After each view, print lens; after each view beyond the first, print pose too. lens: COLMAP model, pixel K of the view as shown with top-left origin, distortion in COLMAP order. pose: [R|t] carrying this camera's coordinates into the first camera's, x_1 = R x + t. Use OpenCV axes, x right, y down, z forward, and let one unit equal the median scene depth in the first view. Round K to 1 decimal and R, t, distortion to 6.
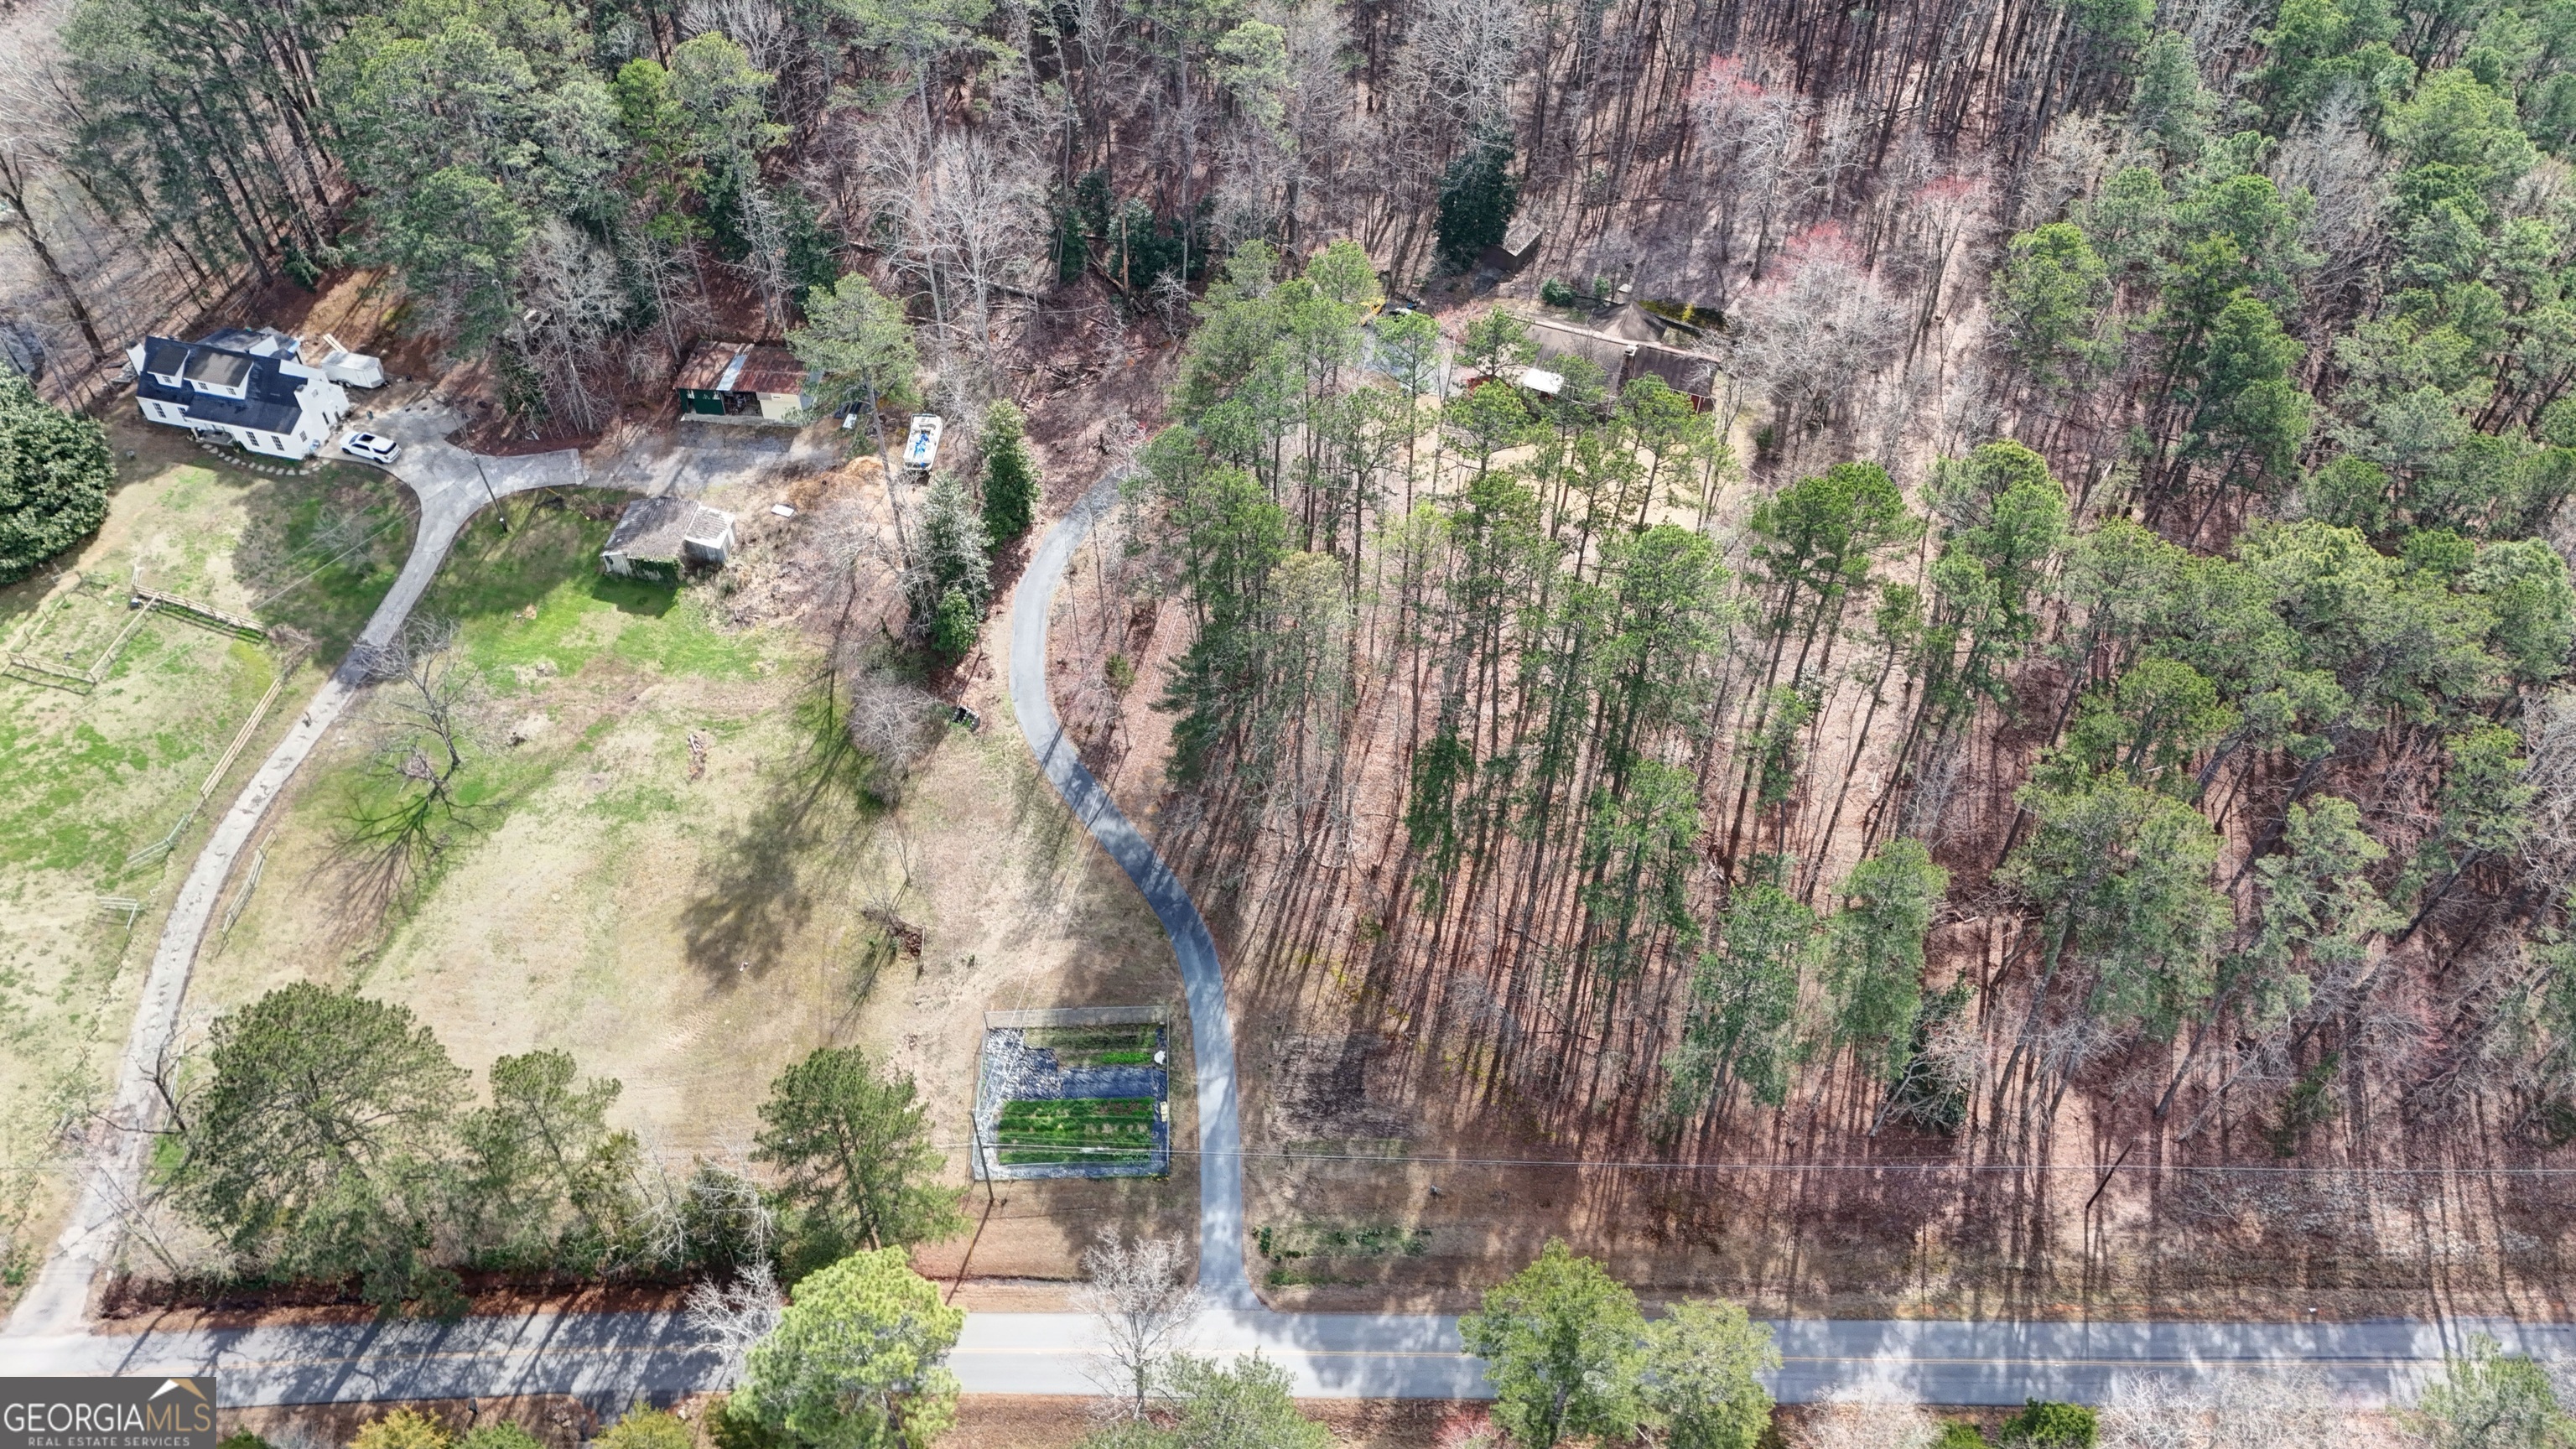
lens RADIAL K [[1912.6, 0, 1291.1], [0, 1912.6, 726.1], [0, 0, 1]] dist [0.051589, -0.037248]
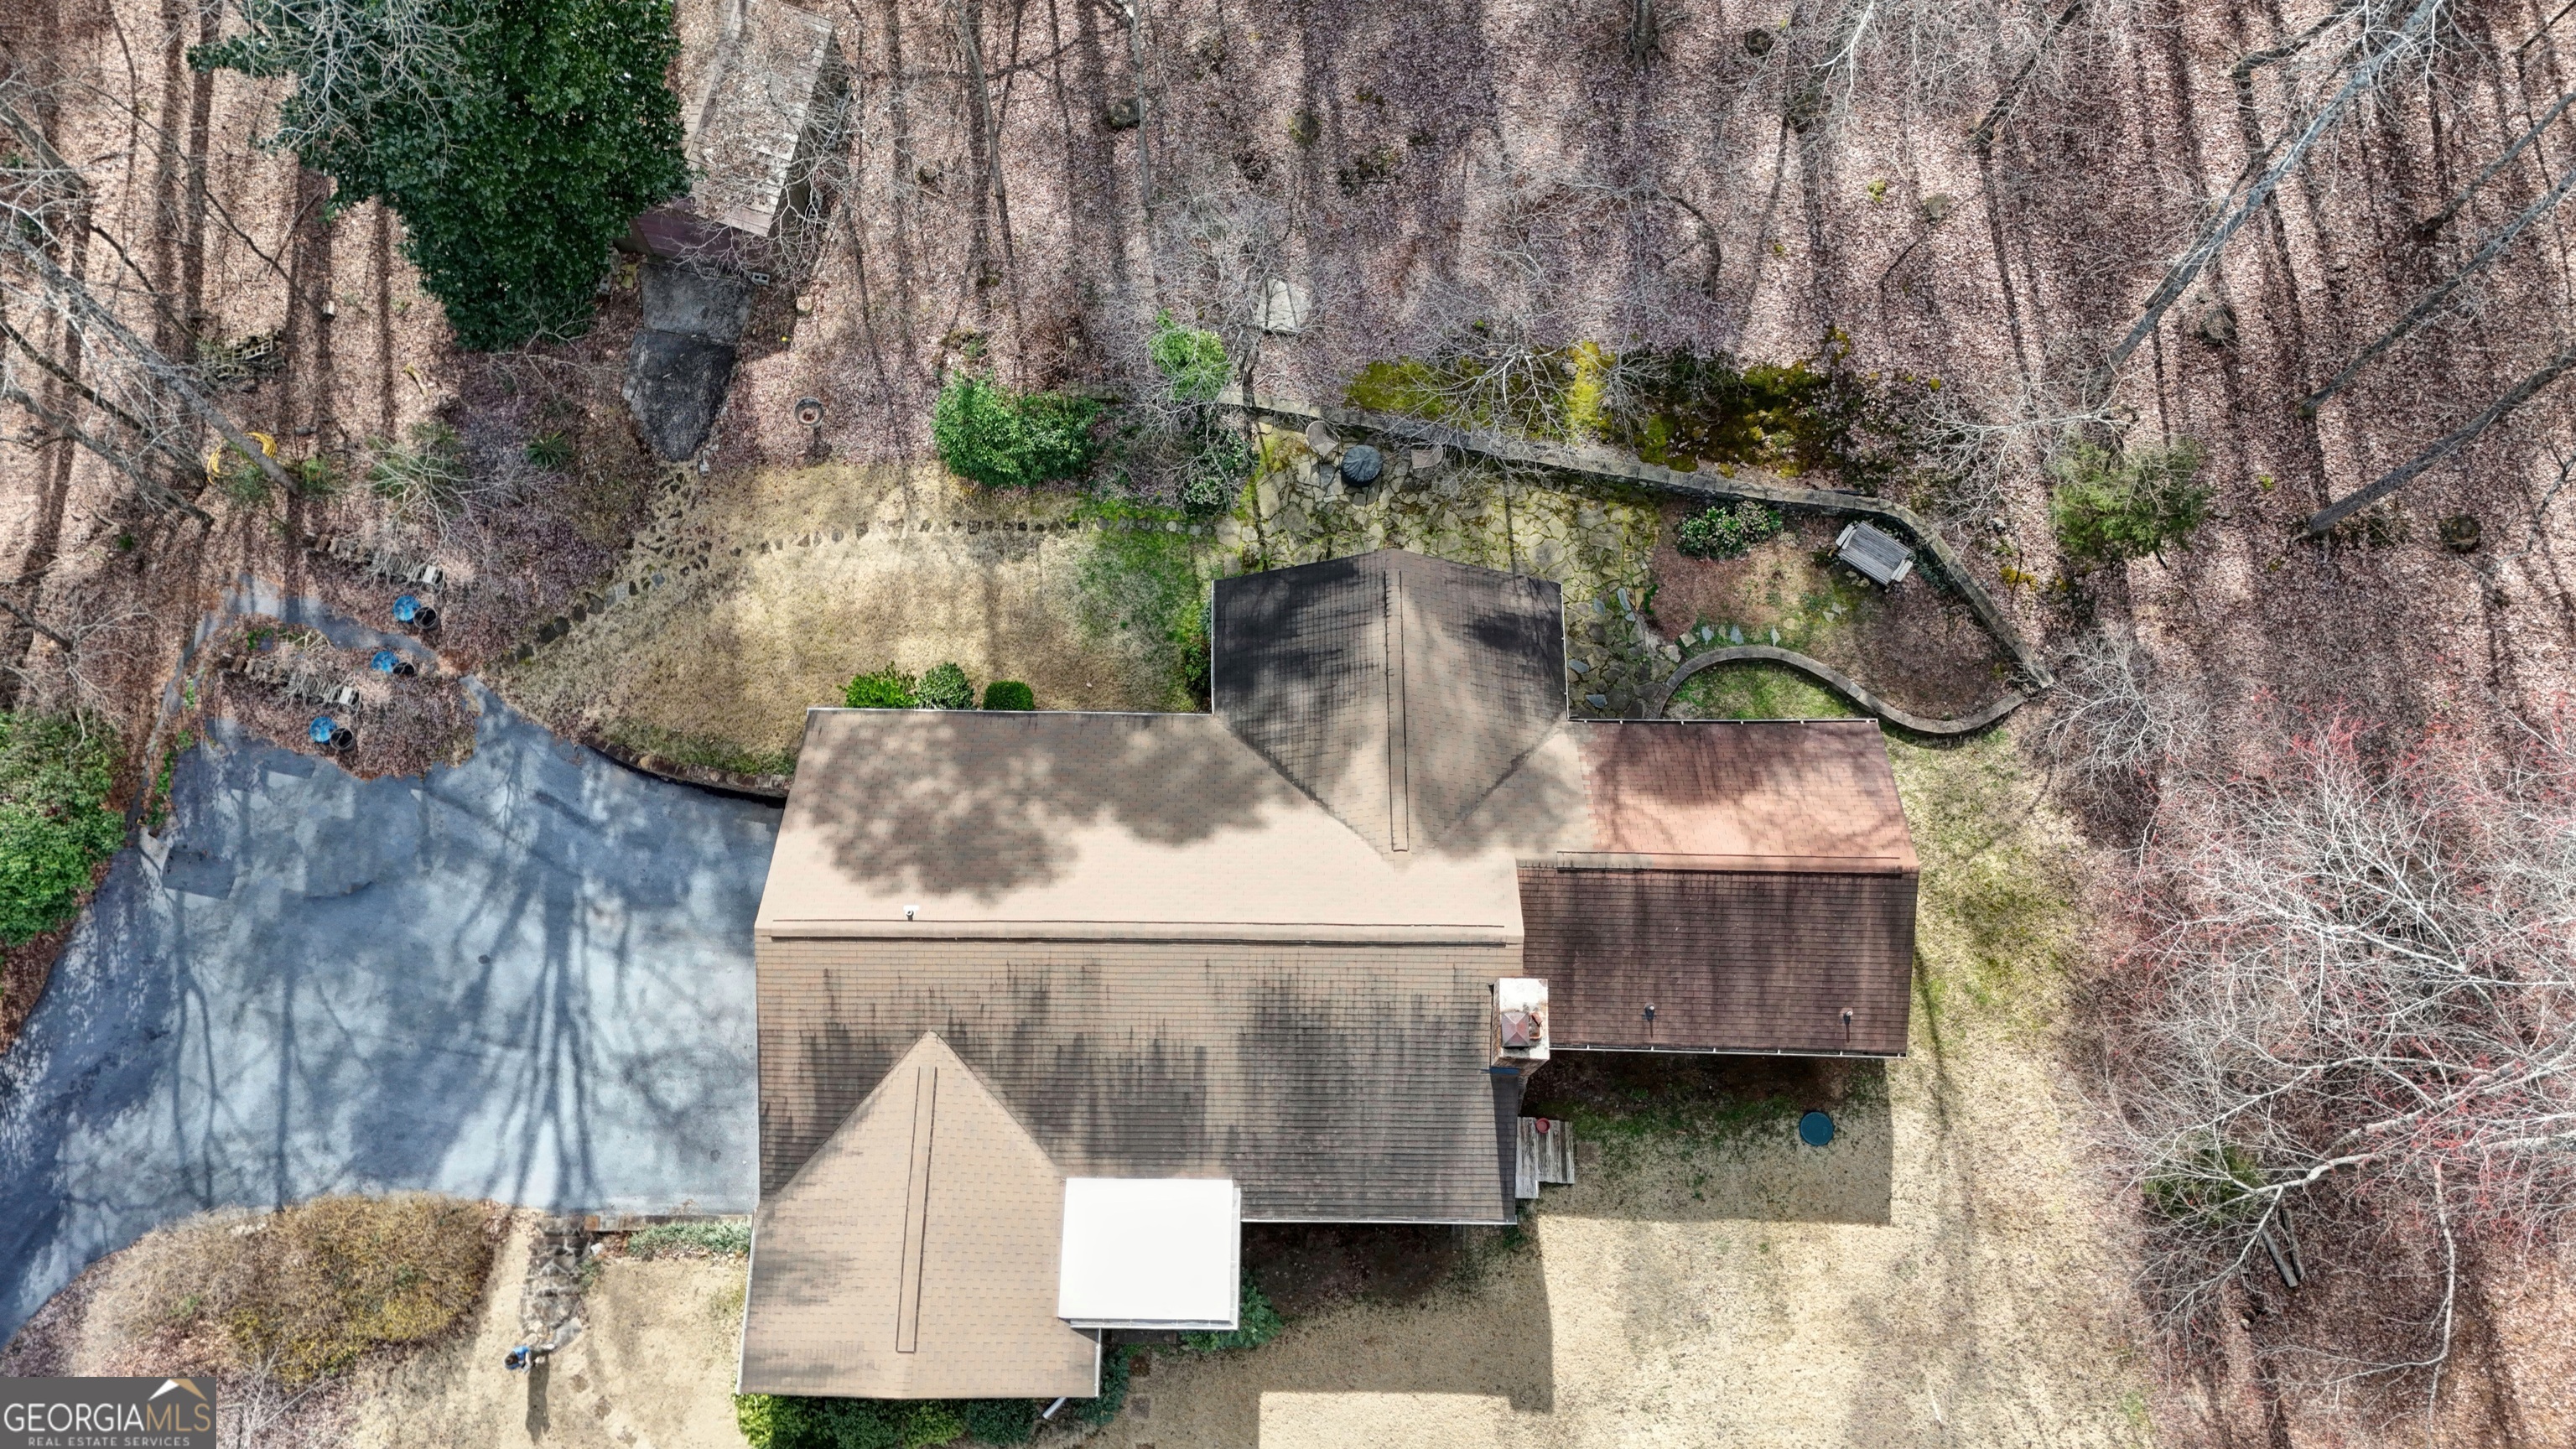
lens RADIAL K [[1912.6, 0, 1290.7], [0, 1912.6, 744.1], [0, 0, 1]] dist [0.051589, -0.037248]
pose [[0.929845, -0.349763, 0.114257, 0.159985], [0.259721, 0.843850, 0.469534, -0.357385], [-0.260641, -0.406919, 0.875490, 0.954060]]
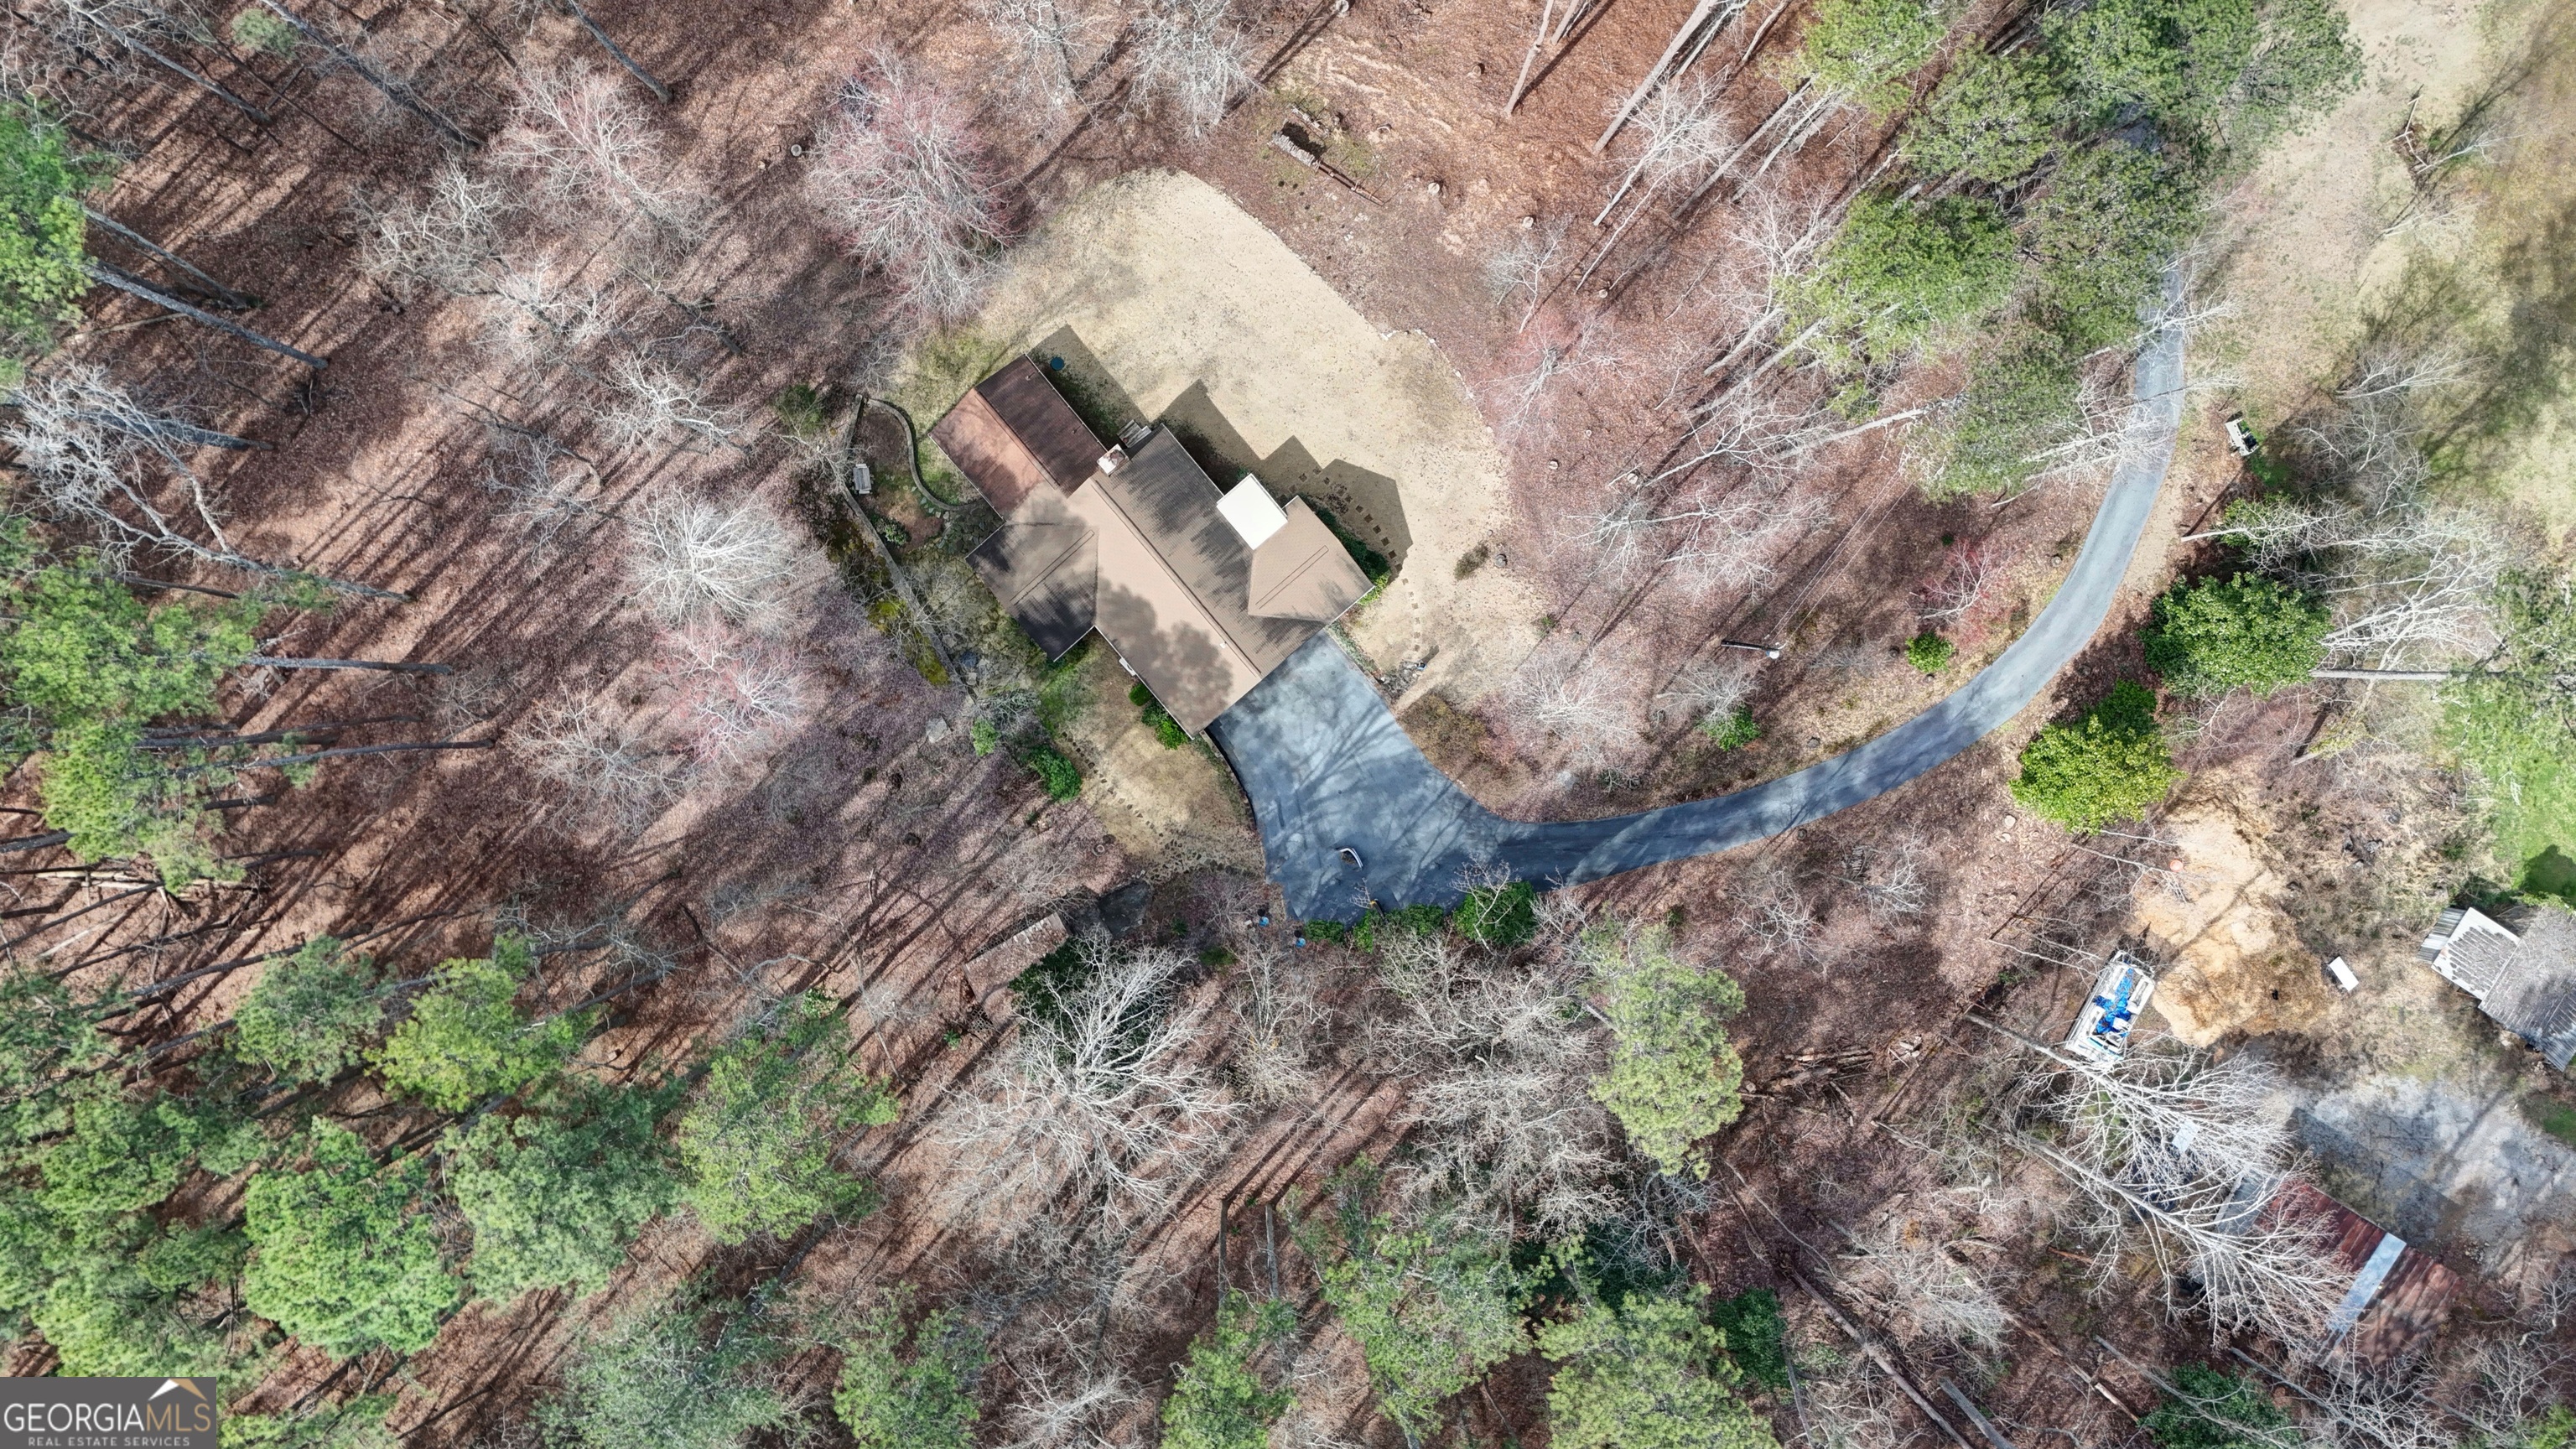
lens RADIAL K [[1912.6, 0, 1276.3], [0, 1912.6, 724.6], [0, 0, 1]] dist [0.051589, -0.037248]
pose [[-0.889943, -0.455614, -0.020420, 0.121810], [0.318363, -0.652667, 0.687511, -0.711044], [-0.326567, 0.605345, 0.725887, 0.688782]]
